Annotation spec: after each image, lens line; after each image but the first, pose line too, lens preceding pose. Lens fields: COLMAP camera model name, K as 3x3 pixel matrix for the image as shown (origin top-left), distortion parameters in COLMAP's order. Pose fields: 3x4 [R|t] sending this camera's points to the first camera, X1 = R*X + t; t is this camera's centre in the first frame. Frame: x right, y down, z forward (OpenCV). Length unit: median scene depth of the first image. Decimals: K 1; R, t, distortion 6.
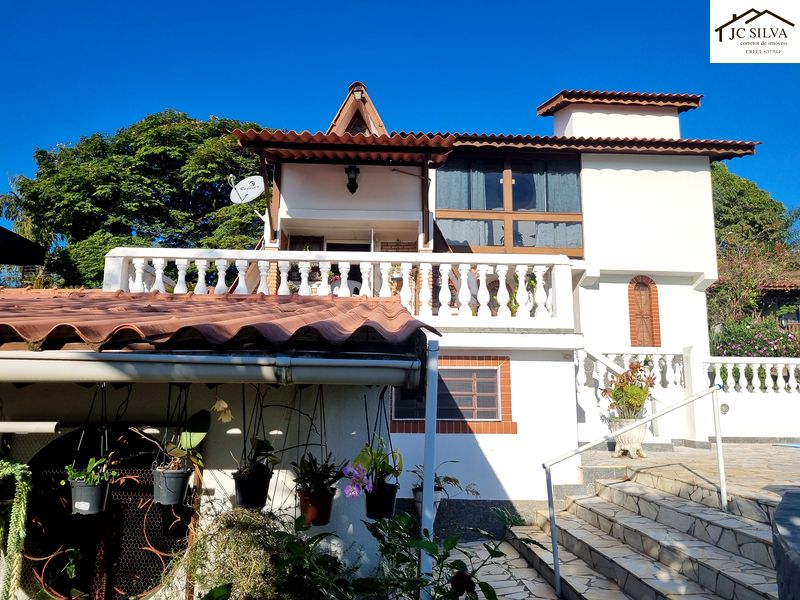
lens RADIAL K [[590.3, 0, 379.6], [0, 590.3, 296.8], [0, 0, 1]] dist [0.123229, 0.000542]
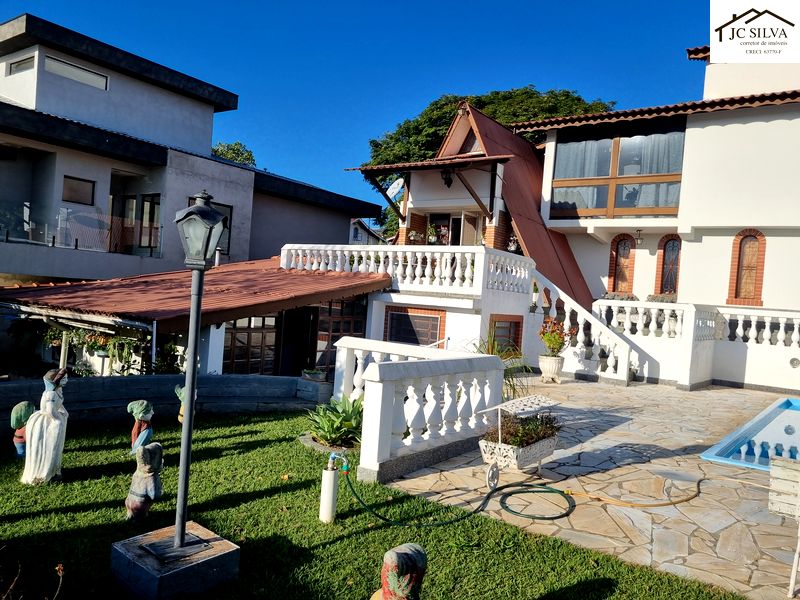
lens RADIAL K [[616.2, 0, 400.0], [0, 616.2, 300.0], [0, 0, 1]] dist [0.056701, -0.048274]
pose [[0.785096, 0.043655, -0.617834, 0.645536], [0.050805, 0.989613, 0.134483, -0.089959], [0.617287, -0.136971, 0.774723, -0.219035]]
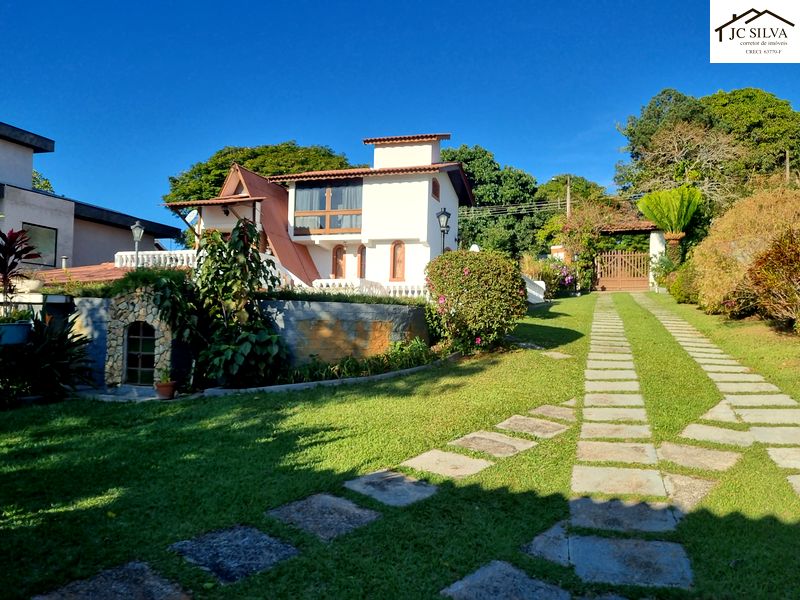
lens RADIAL K [[616.2, 0, 400.0], [0, 616.2, 300.0], [0, 0, 1]] dist [0.056701, -0.048274]
pose [[0.937066, -0.014638, -0.348846, 1.141079], [0.058237, 0.991677, 0.114823, -0.071584], [0.344261, -0.127912, 0.930120, -0.840972]]
